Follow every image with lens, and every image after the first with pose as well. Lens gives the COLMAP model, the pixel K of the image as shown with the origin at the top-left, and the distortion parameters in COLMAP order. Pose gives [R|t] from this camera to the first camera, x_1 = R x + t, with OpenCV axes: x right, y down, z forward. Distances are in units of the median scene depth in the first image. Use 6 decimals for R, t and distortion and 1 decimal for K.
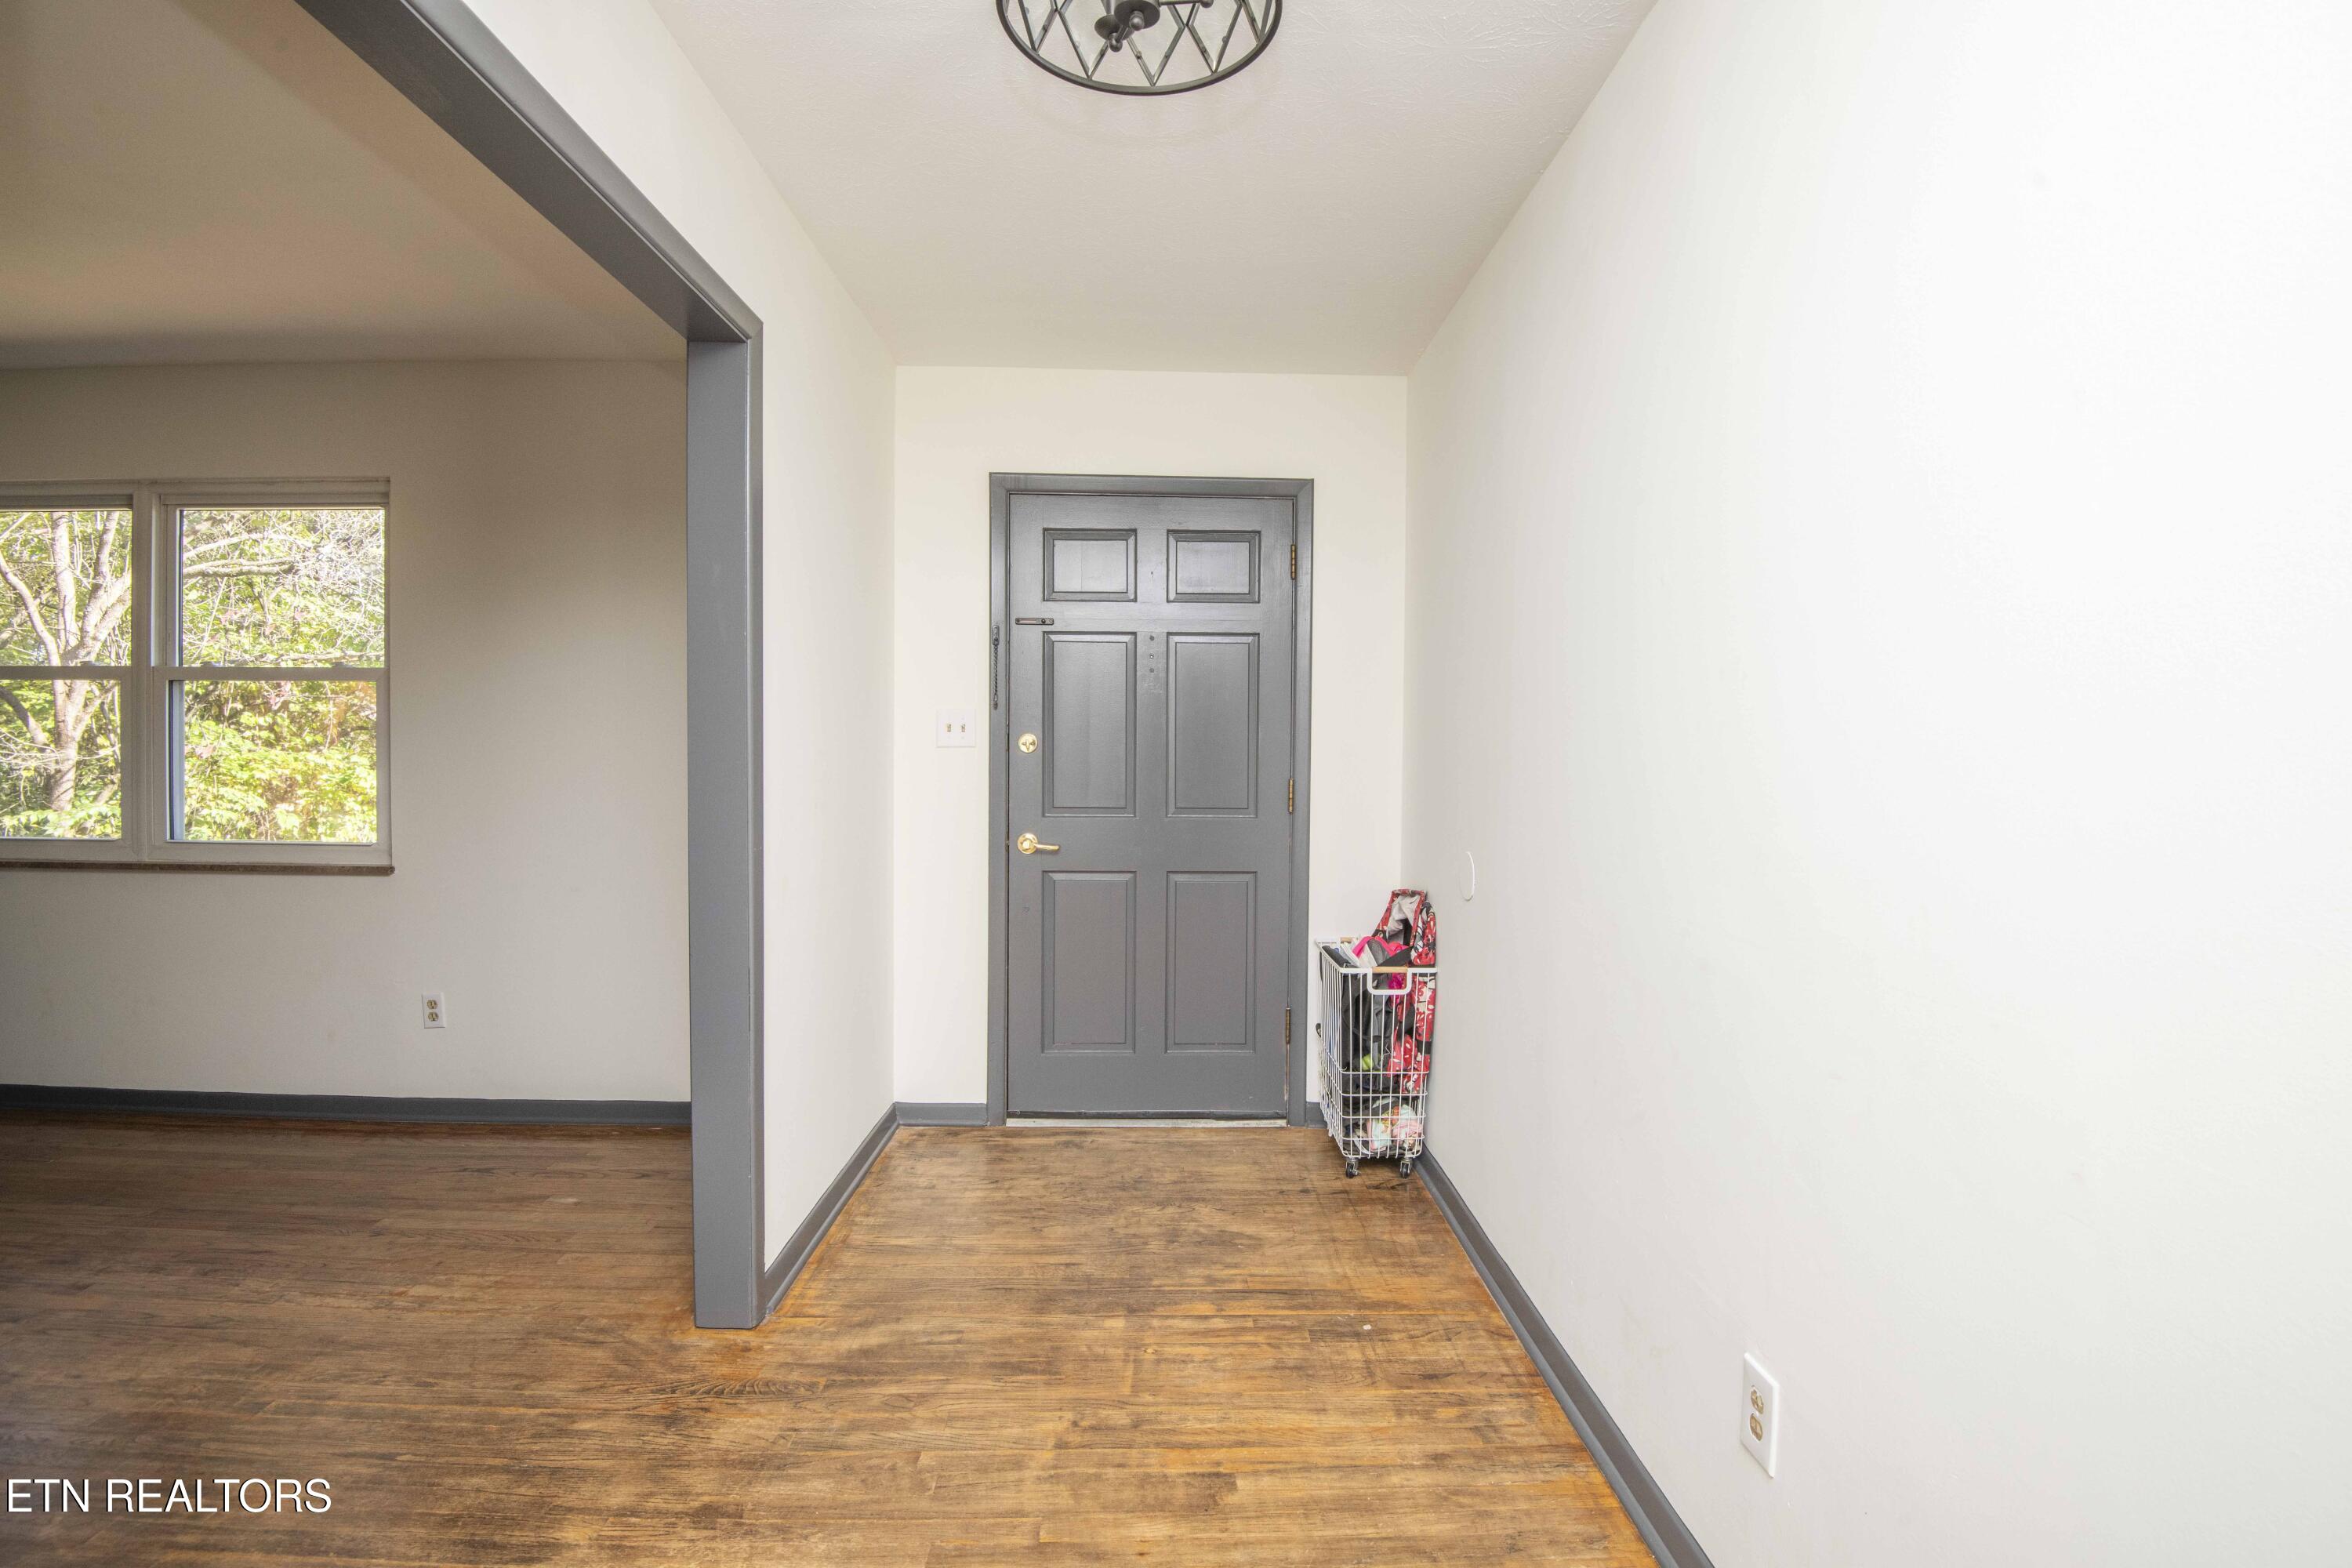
lens RADIAL K [[1089.1, 0, 1165.9], [0, 1089.1, 781.8], [0, 0, 1]] dist [-0.012846, -0.019066]
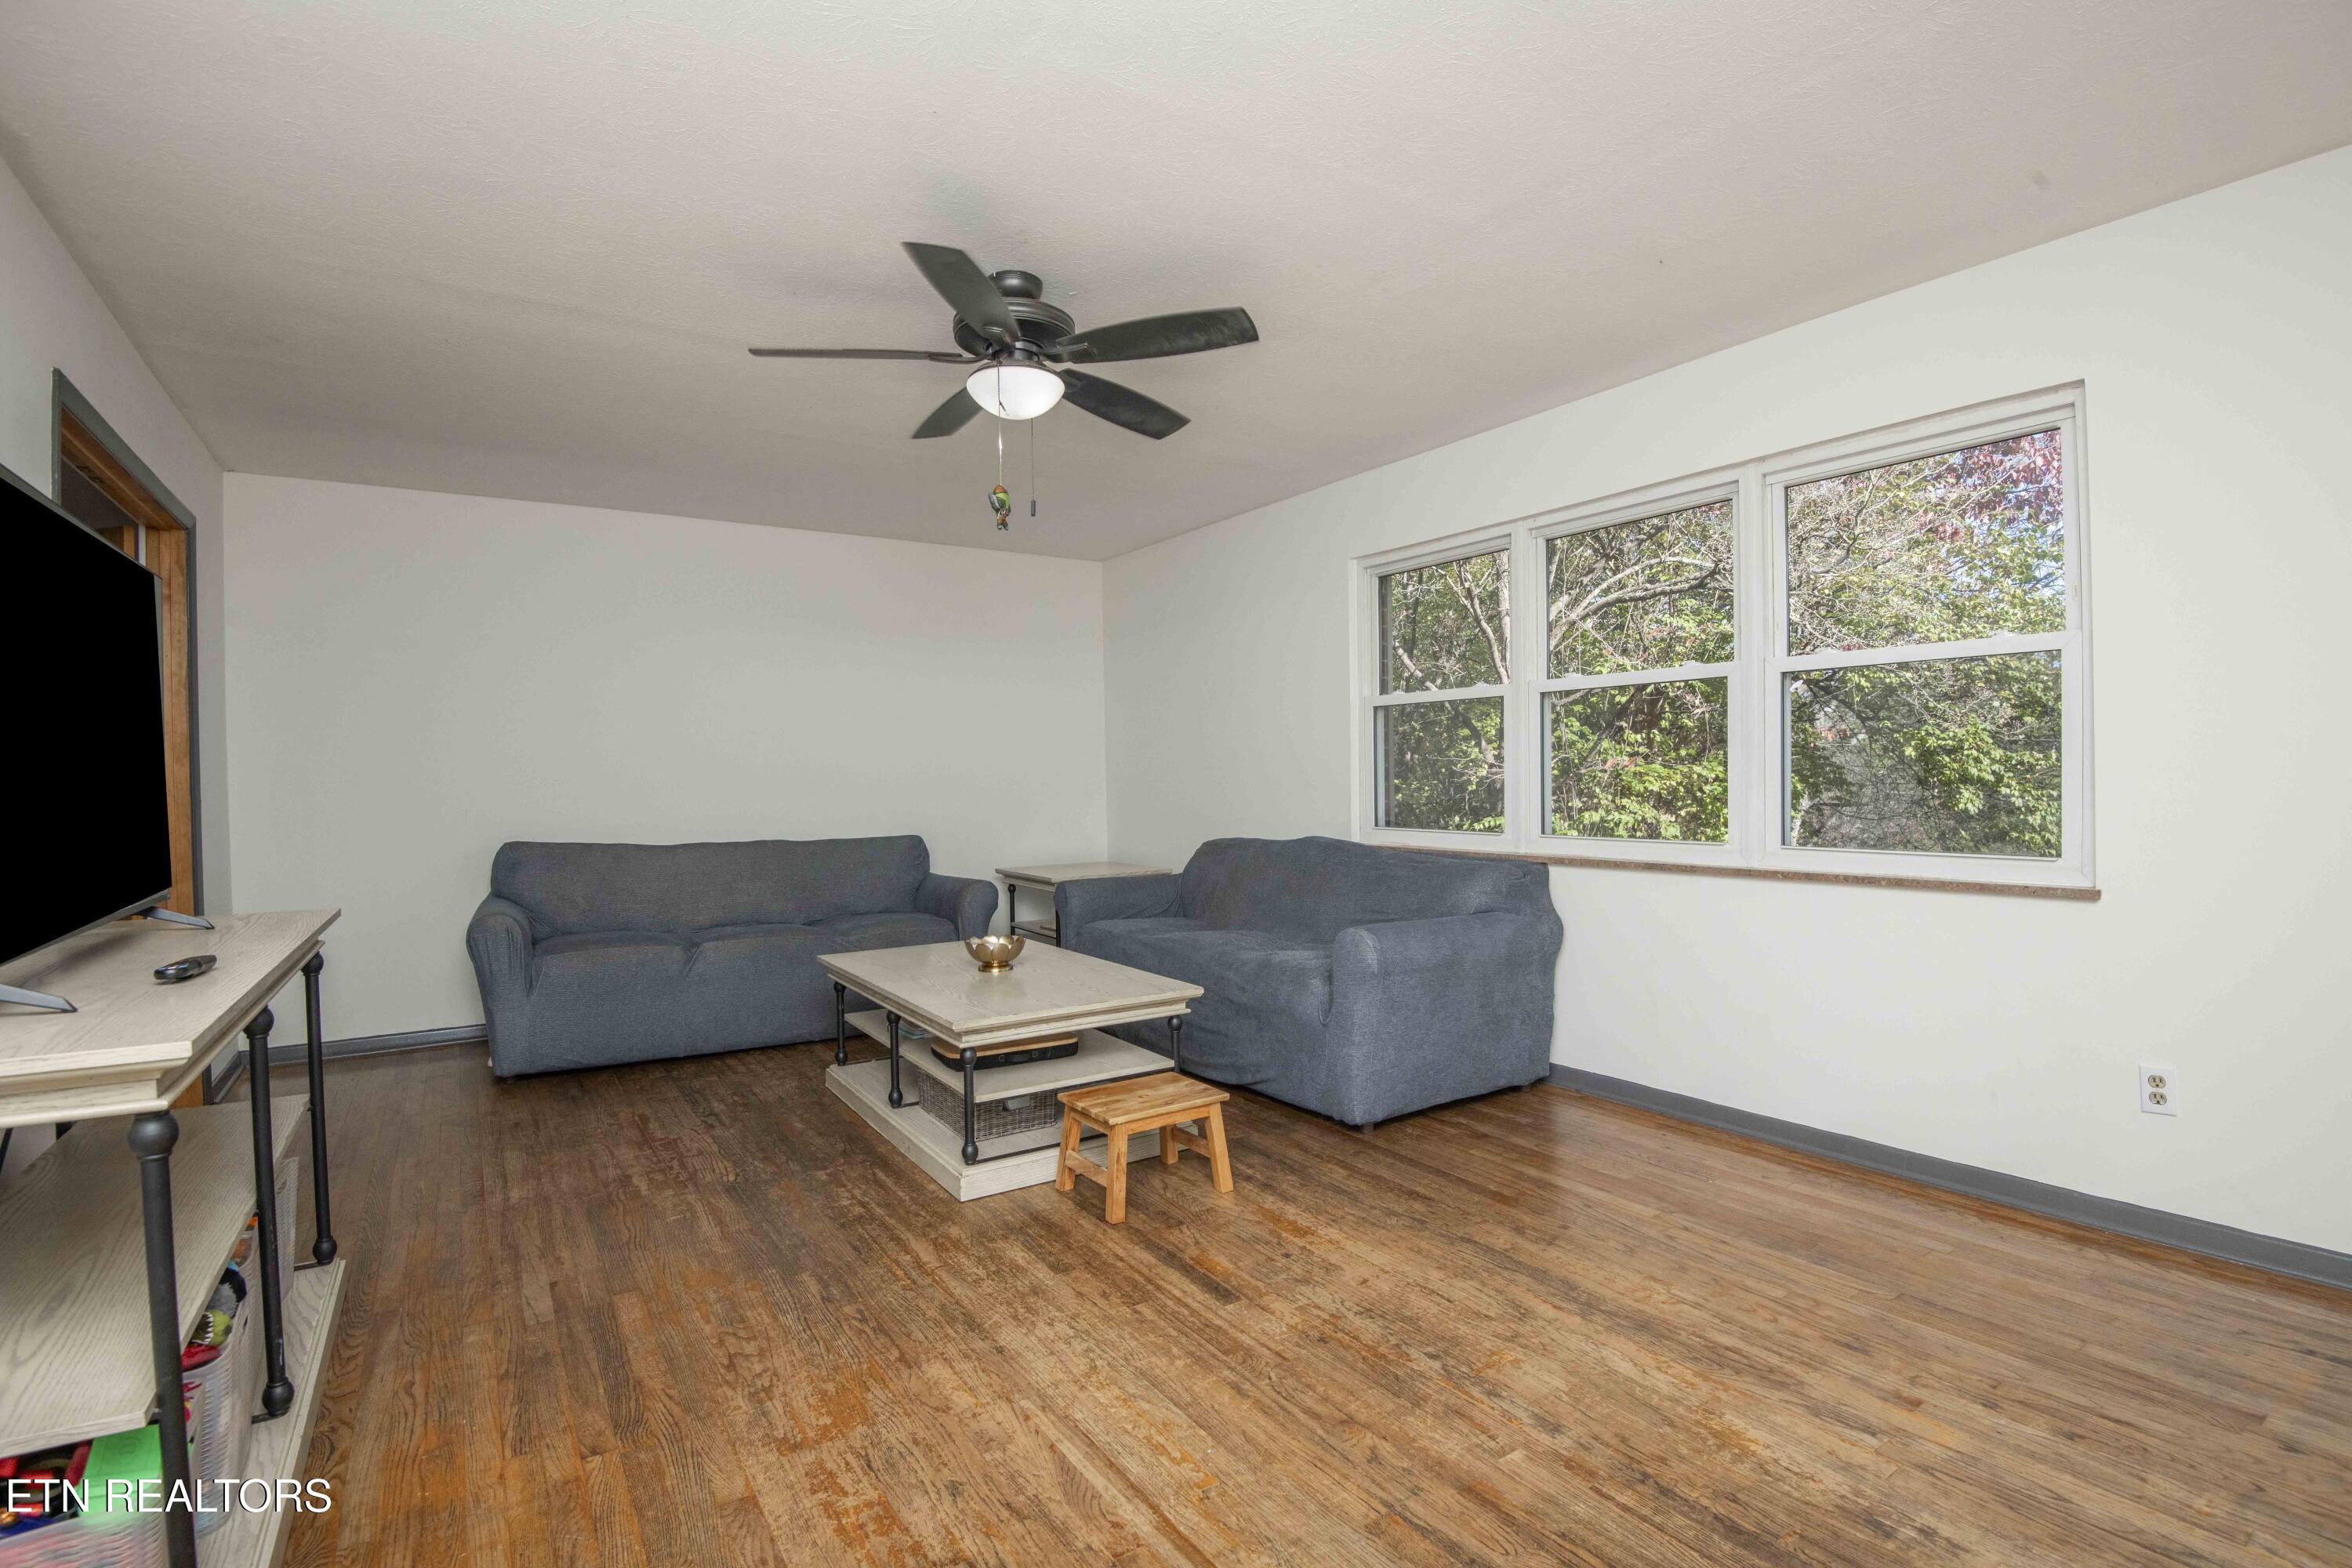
lens RADIAL K [[1089.1, 0, 1176.9], [0, 1089.1, 785.6], [0, 0, 1]] dist [-0.012846, -0.019066]
pose [[0.536943, -0.009281, -0.843567, -0.434441], [-0.003159, 0.999910, -0.013011, 0.017741], [0.843612, 0.009651, 0.536866, 0.053656]]
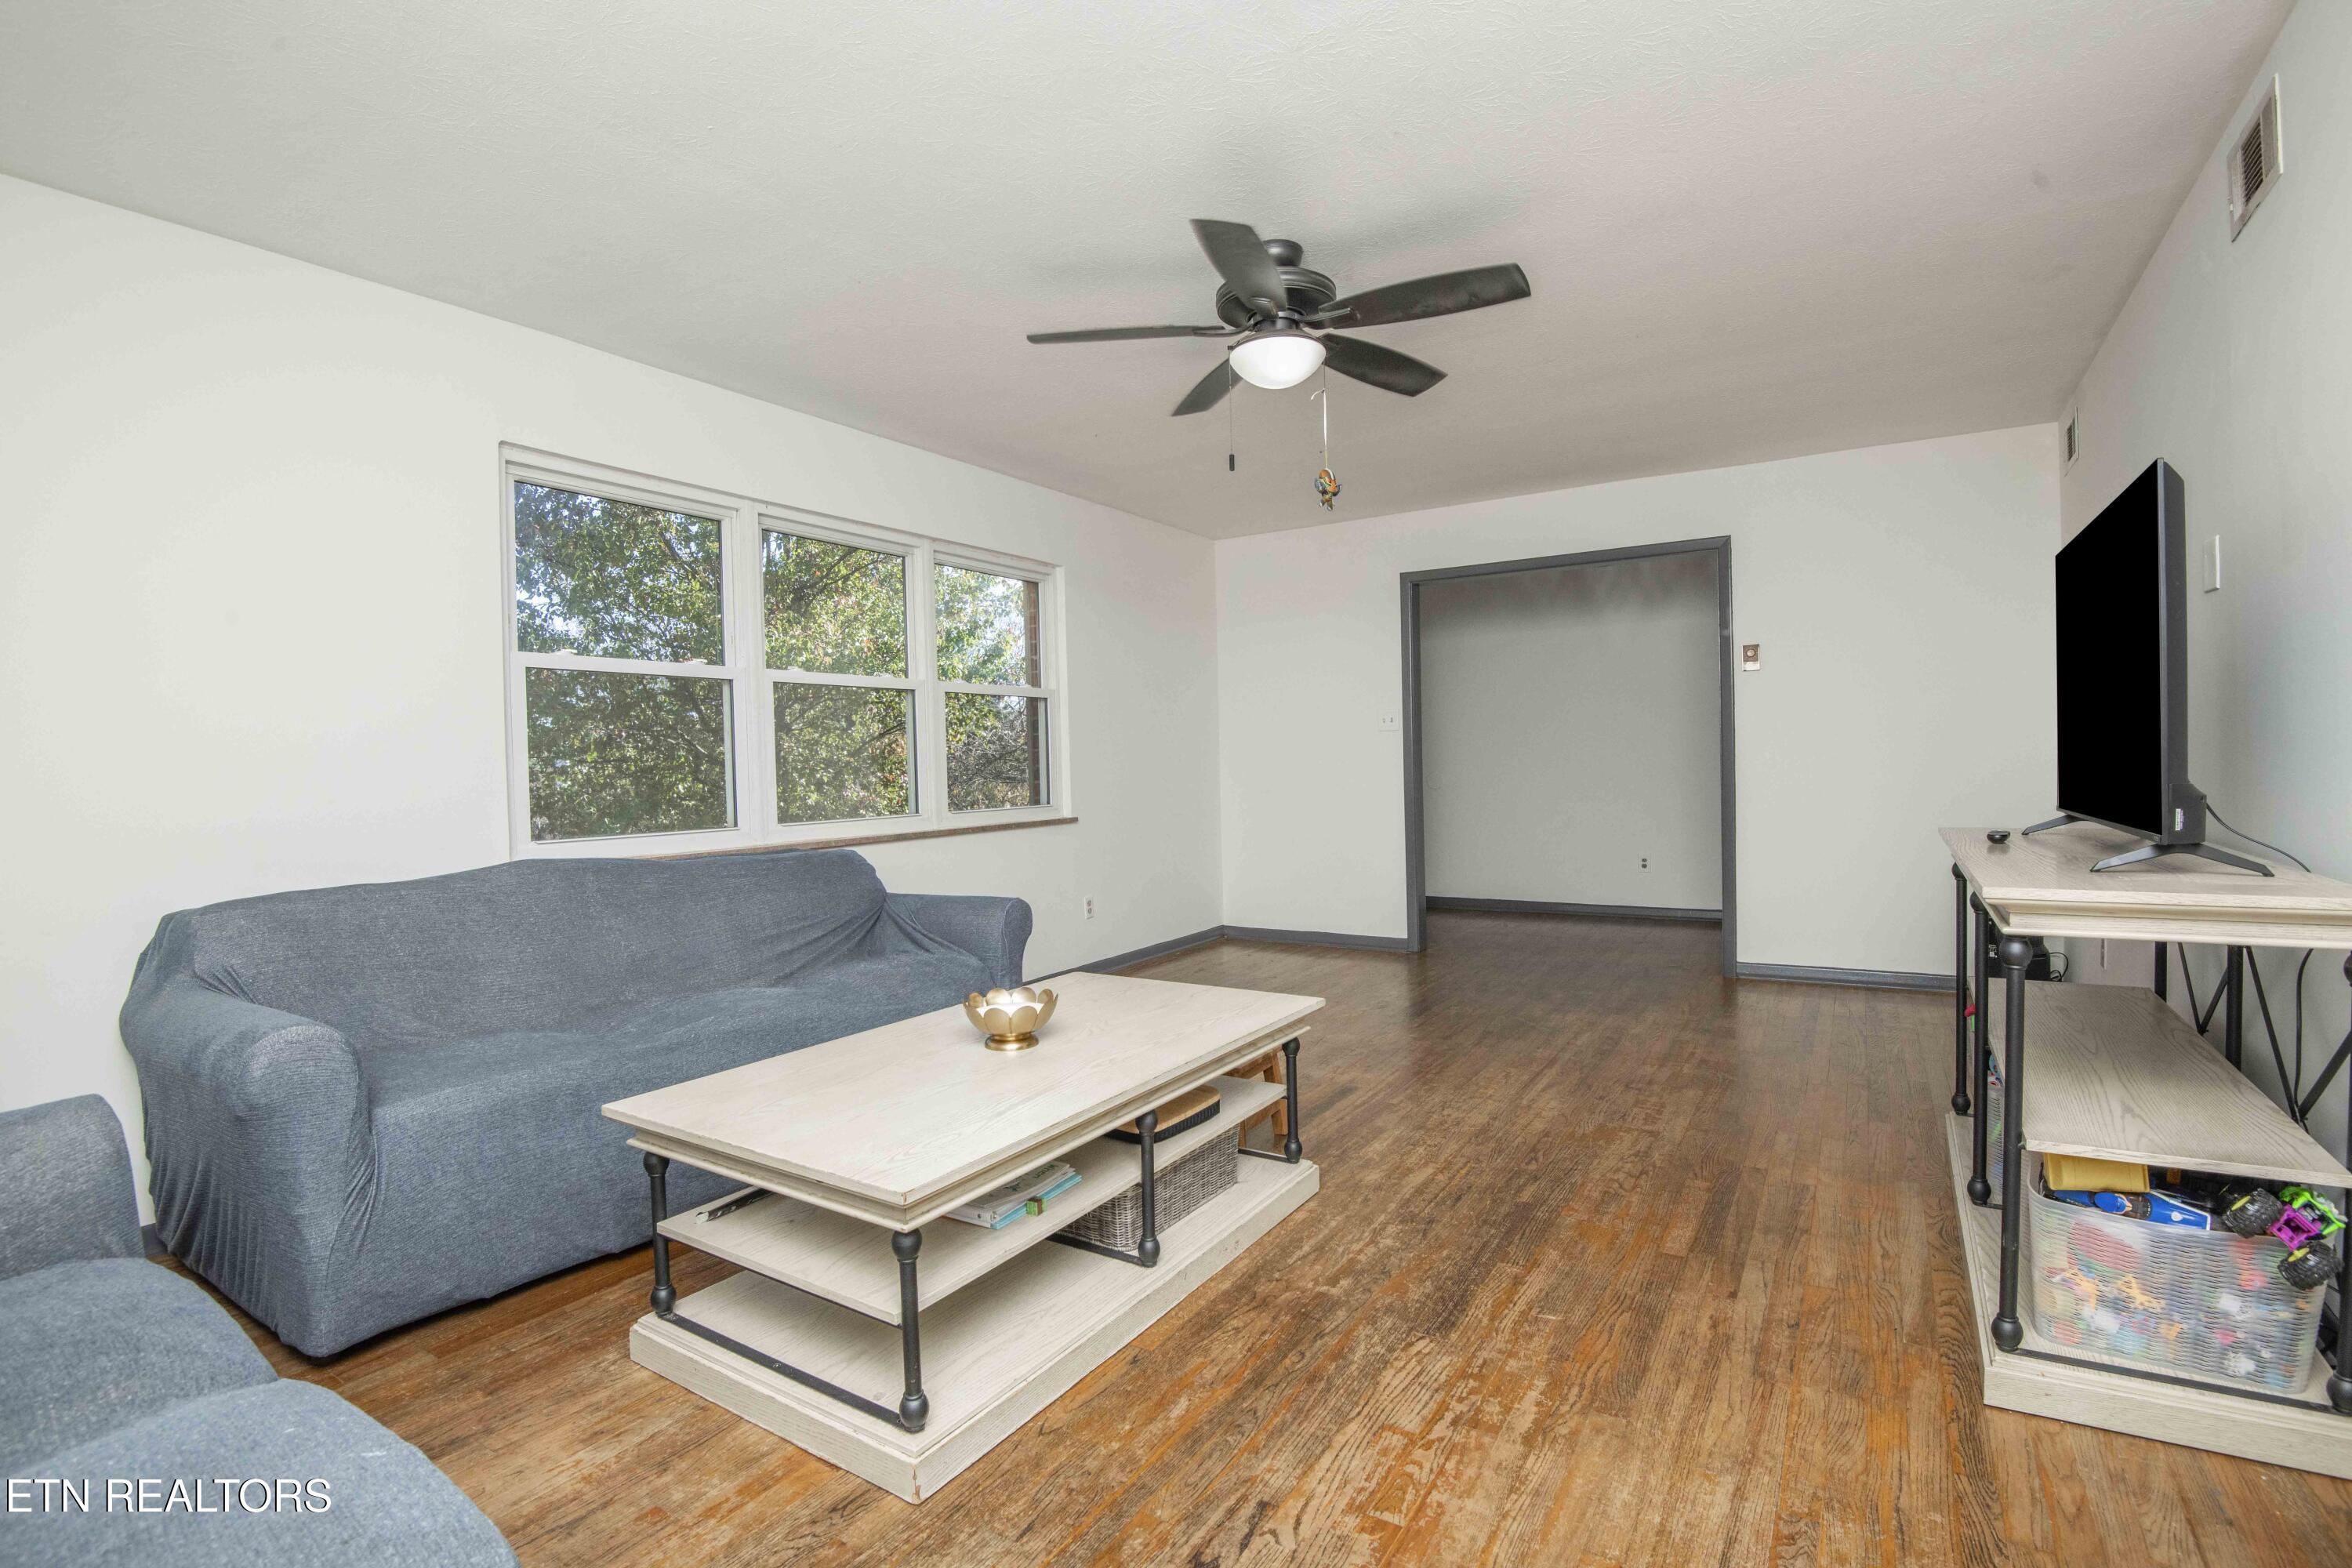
lens RADIAL K [[1089.1, 0, 1187.8], [0, 1089.1, 790.8], [0, 0, 1]] dist [-0.012846, -0.019066]
pose [[0.543197, -0.044780, 0.838410, -1.947776], [0.050620, 0.998507, 0.020535, 0.016723], [-0.838078, 0.031286, 0.544653, 0.005396]]
